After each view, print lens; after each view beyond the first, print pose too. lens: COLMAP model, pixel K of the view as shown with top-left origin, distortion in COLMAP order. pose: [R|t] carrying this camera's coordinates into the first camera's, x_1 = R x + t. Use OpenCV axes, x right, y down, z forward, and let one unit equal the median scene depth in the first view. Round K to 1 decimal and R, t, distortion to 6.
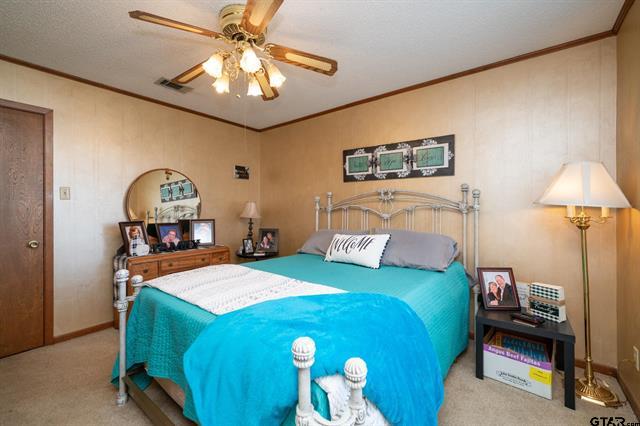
lens RADIAL K [[271.3, 0, 320.0], [0, 271.3, 213.0], [0, 0, 1]] dist [0.000031, -0.000067]
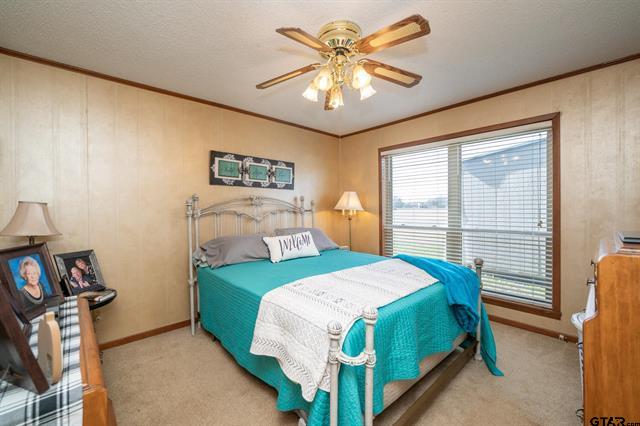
lens RADIAL K [[259.2, 0, 320.0], [0, 259.2, 213.0], [0, 0, 1]] dist [-0.000010, -0.000050]
pose [[0.162181, -0.033623, 0.986188, -0.797917], [0.006345, 0.999434, 0.033031, -0.047079], [-0.986741, 0.000900, 0.162302, 0.530835]]
